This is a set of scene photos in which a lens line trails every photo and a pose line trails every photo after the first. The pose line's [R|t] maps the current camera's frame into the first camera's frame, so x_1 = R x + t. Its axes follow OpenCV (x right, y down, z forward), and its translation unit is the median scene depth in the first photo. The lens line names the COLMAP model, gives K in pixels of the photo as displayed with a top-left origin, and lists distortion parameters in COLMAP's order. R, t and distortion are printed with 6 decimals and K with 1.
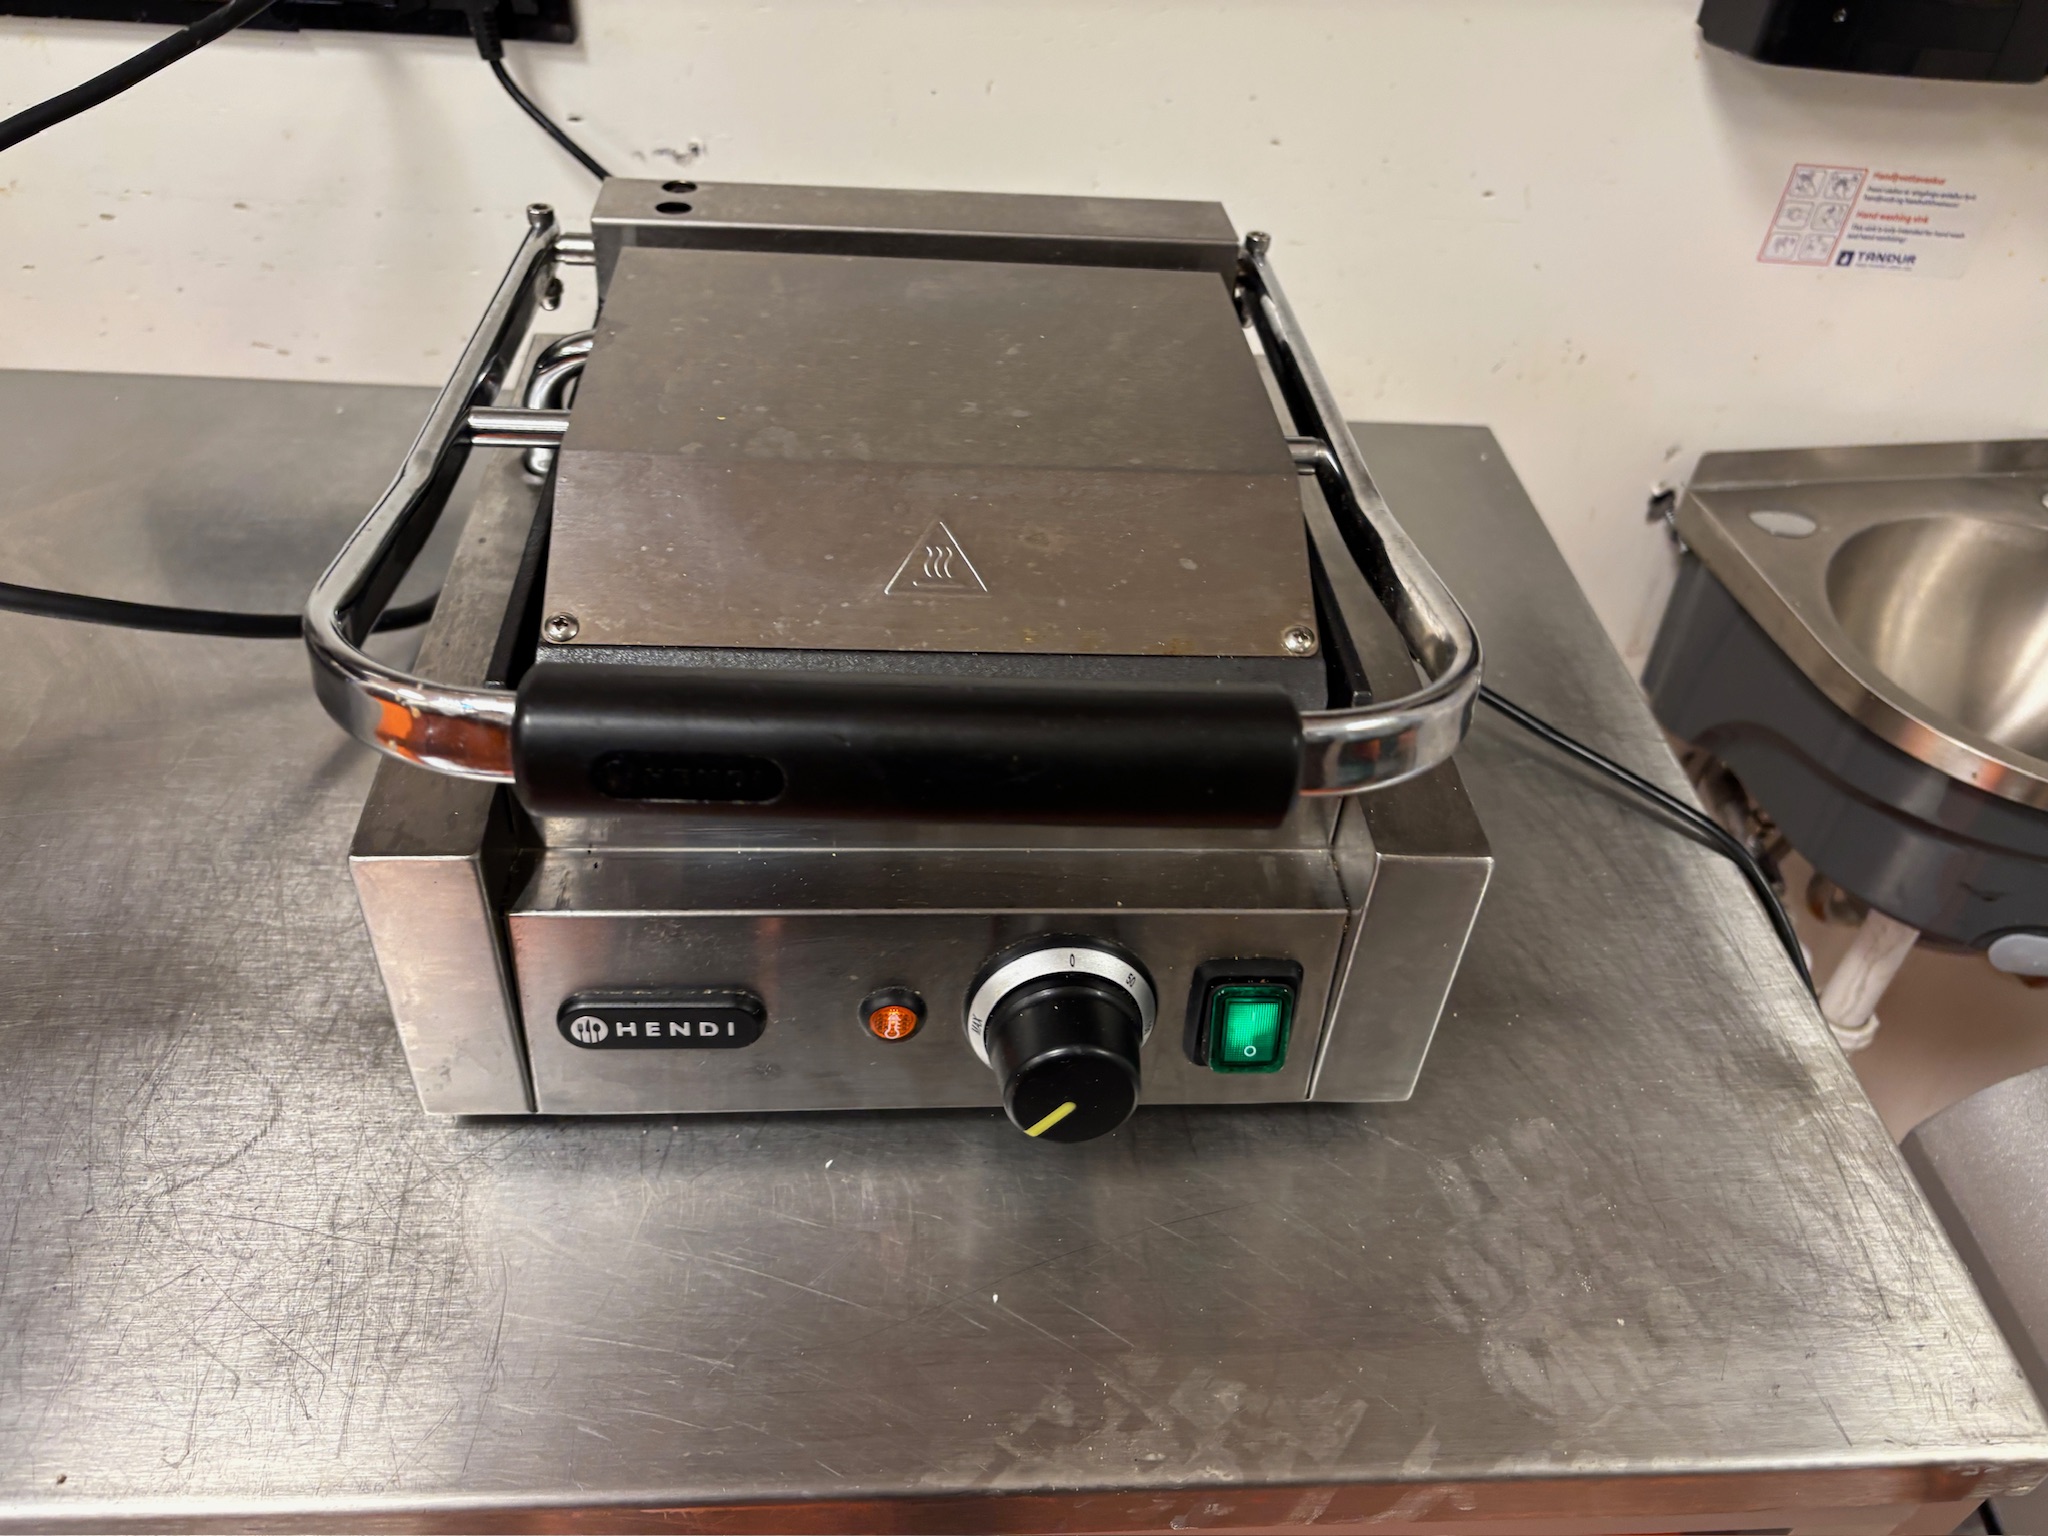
lens RADIAL K [[1561.3, 0, 1024.0], [0, 1561.3, 768.0], [0, 0, 1]] dist [0.038737, -0.052501]
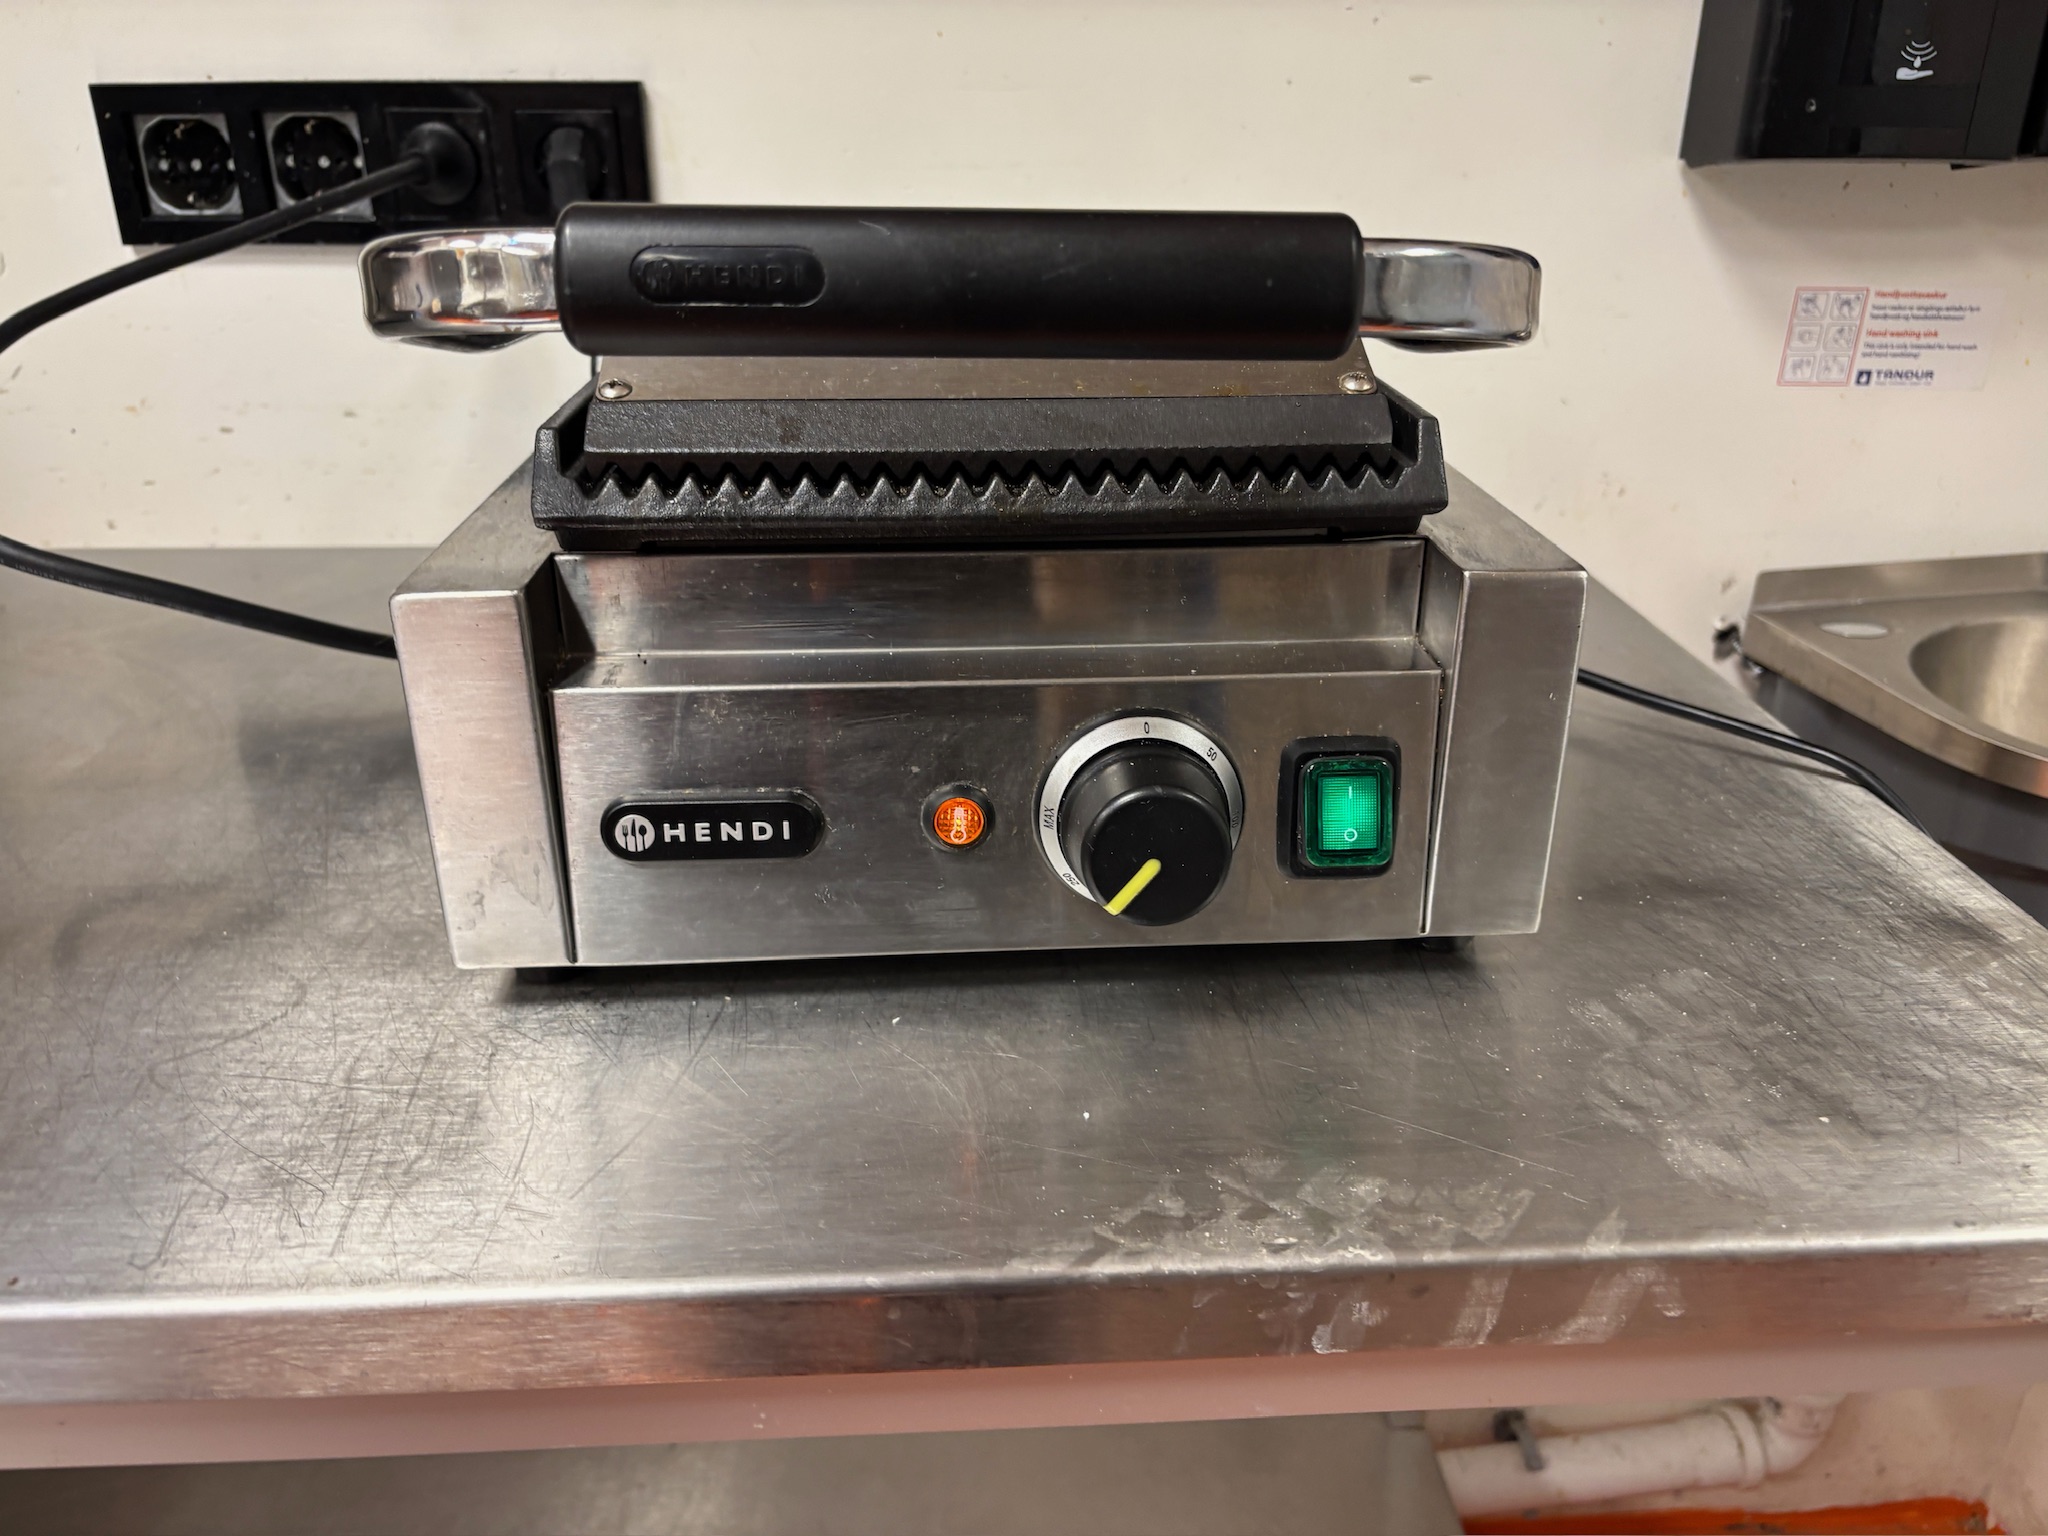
lens RADIAL K [[1559.4, 0, 1024.0], [0, 1559.4, 768.0], [0, 0, 1]] dist [0.042649, -0.054766]
pose [[0.997379, -0.060335, -0.039922, -0.006586], [0.046269, 0.956169, -0.289136, 0.389588], [0.055617, 0.286531, 0.956455, 0.106243]]
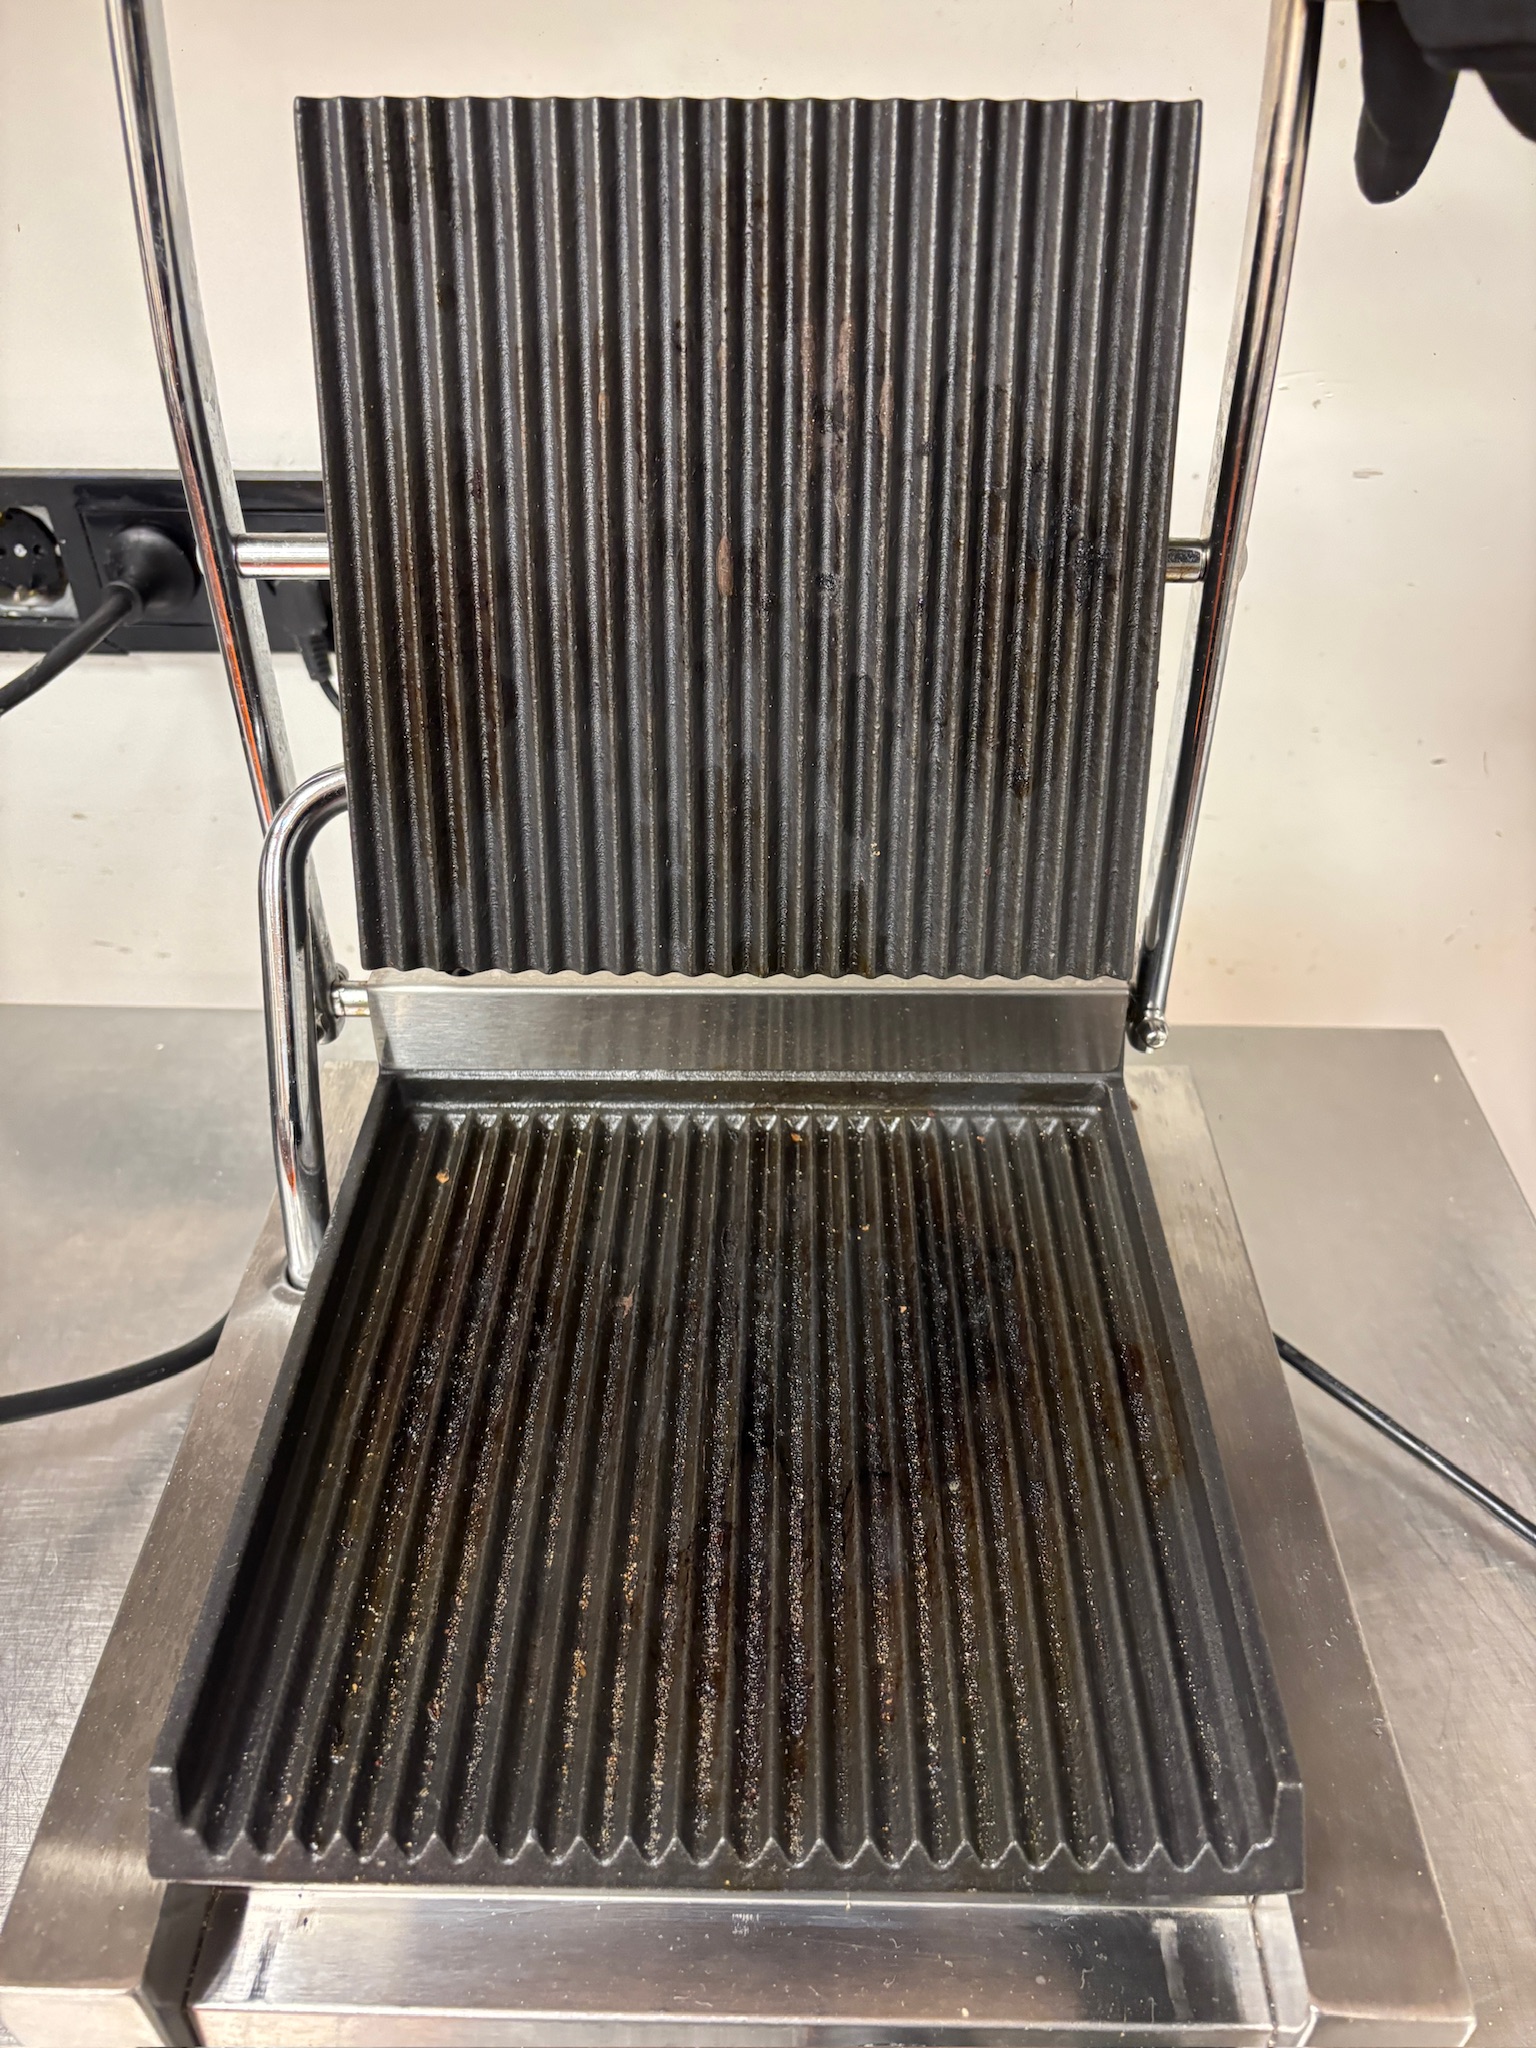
lens RADIAL K [[1567.0, 0, 751.5], [0, 1567.0, 1020.5], [0, 0, 1]] dist [0.012723, 0.006366]
pose [[0.992183, -0.002590, -0.124763, 0.055623], [-0.003436, 0.998838, -0.048065, -0.344272], [0.124742, 0.048118, 0.991022, 0.193398]]
